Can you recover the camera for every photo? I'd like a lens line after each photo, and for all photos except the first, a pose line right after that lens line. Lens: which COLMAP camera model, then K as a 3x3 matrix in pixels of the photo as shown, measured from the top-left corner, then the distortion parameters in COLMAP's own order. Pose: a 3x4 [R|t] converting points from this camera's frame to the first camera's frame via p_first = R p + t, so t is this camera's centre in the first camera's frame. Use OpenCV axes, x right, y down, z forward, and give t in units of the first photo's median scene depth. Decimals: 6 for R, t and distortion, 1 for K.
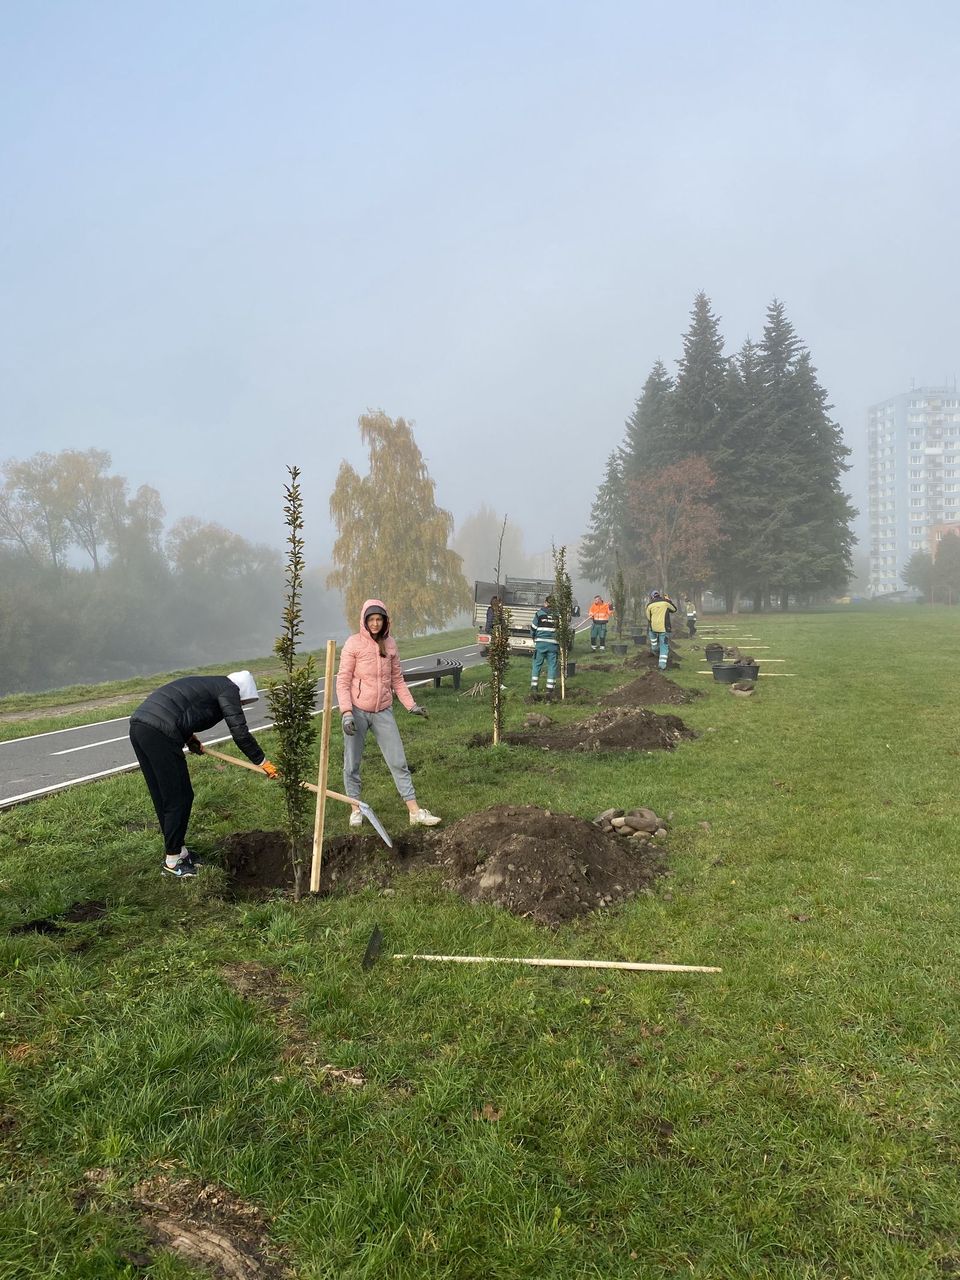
lens RADIAL K [[984.0, 0, 497.2], [0, 984.0, 623.1], [0, 0, 1]] dist [0.223187, -0.526558]
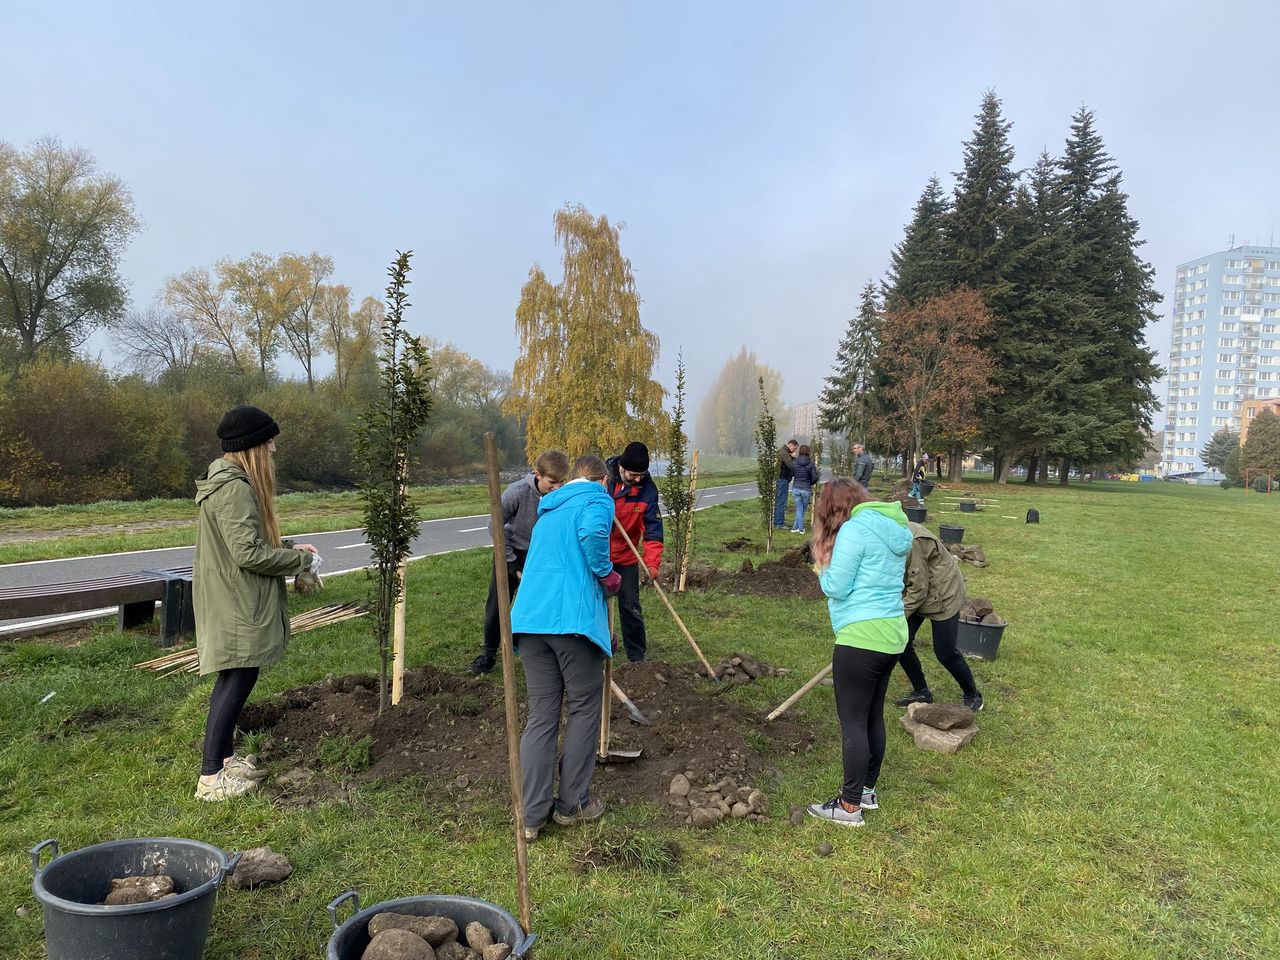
lens RADIAL K [[999.5, 0, 659.1], [0, 999.5, 479.7], [0, 0, 1]] dist [0.061323, -0.043376]
pose [[0.991990, 0.078514, -0.098947, 0.039398], [-0.077426, 0.996888, 0.014801, -0.003295], [0.099801, -0.007021, 0.994983, 0.142185]]
